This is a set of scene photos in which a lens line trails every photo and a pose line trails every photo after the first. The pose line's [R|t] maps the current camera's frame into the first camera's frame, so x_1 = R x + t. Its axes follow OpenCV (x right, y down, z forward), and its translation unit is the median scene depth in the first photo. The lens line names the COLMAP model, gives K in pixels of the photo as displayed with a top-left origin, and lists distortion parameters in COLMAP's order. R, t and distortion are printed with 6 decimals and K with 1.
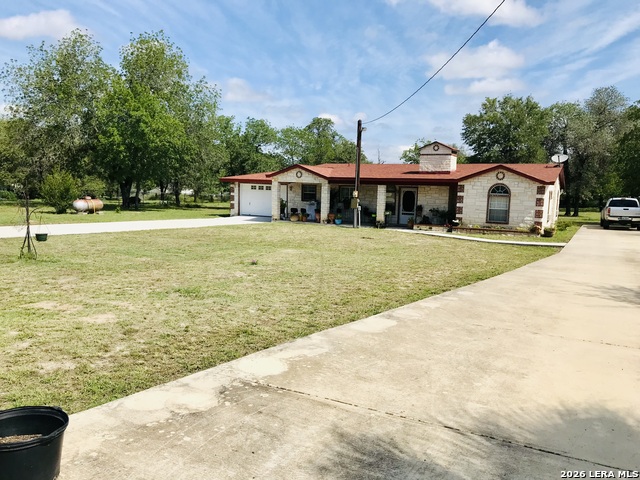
lens RADIAL K [[523.1, 0, 317.7], [0, 523.1, 245.7], [0, 0, 1]] dist [0.046371, -0.053581]
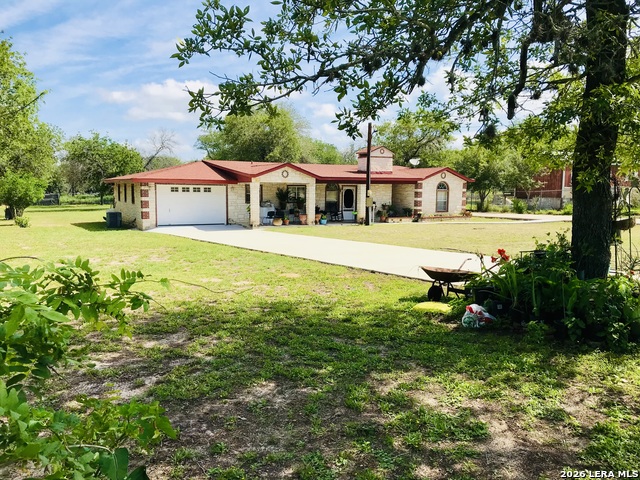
lens RADIAL K [[523.1, 0, 323.2], [0, 523.1, 240.5], [0, 0, 1]] dist [0.046371, -0.053581]
pose [[0.539186, -0.108670, 0.835146, -0.828403], [0.105797, 0.992525, 0.060843, -0.074311], [-0.835515, 0.055550, 0.546652, 0.485715]]
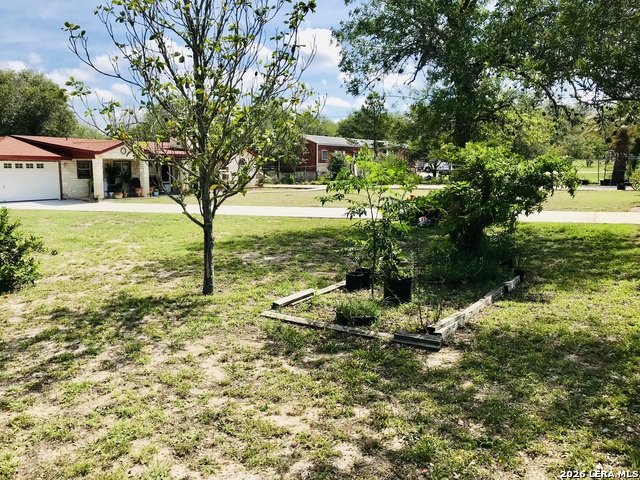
lens RADIAL K [[523.1, 0, 317.1], [0, 523.1, 237.3], [0, 0, 1]] dist [0.046371, -0.053581]
pose [[0.045701, -0.166587, 0.984967, -1.113115], [0.114207, 0.980404, 0.160516, -0.100342], [-0.992405, 0.105154, 0.063831, 0.626962]]
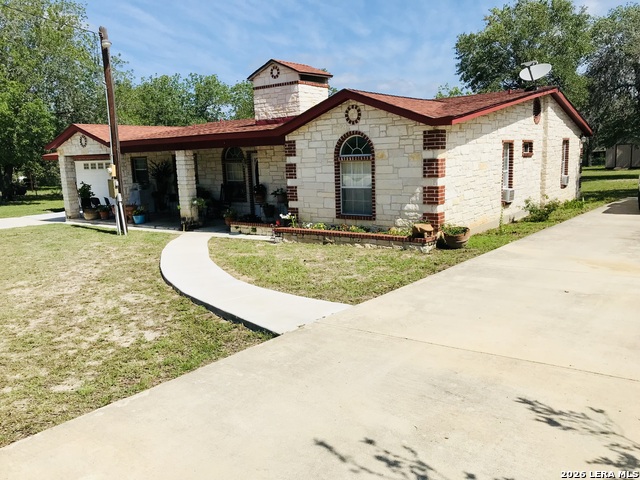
lens RADIAL K [[523.1, 0, 324.6], [0, 523.1, 237.0], [0, 0, 1]] dist [0.046371, -0.053581]
pose [[0.984294, -0.038735, -0.172235, 0.355606], [0.045589, 0.998311, 0.036019, -0.039936], [0.170549, -0.043305, 0.984397, 0.486927]]
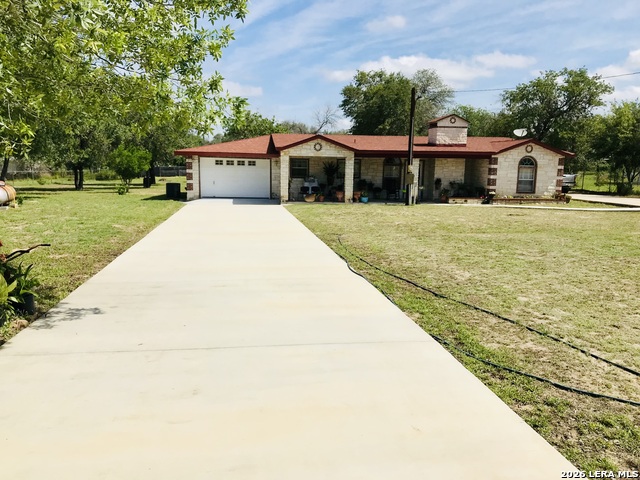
lens RADIAL K [[523.1, 0, 319.5], [0, 523.1, 245.7], [0, 0, 1]] dist [0.046371, -0.053581]
pose [[0.828456, -0.103804, 0.550350, -0.562376], [0.071082, 0.994215, 0.080522, -0.047039], [-0.555525, -0.027589, 0.831042, 0.297942]]
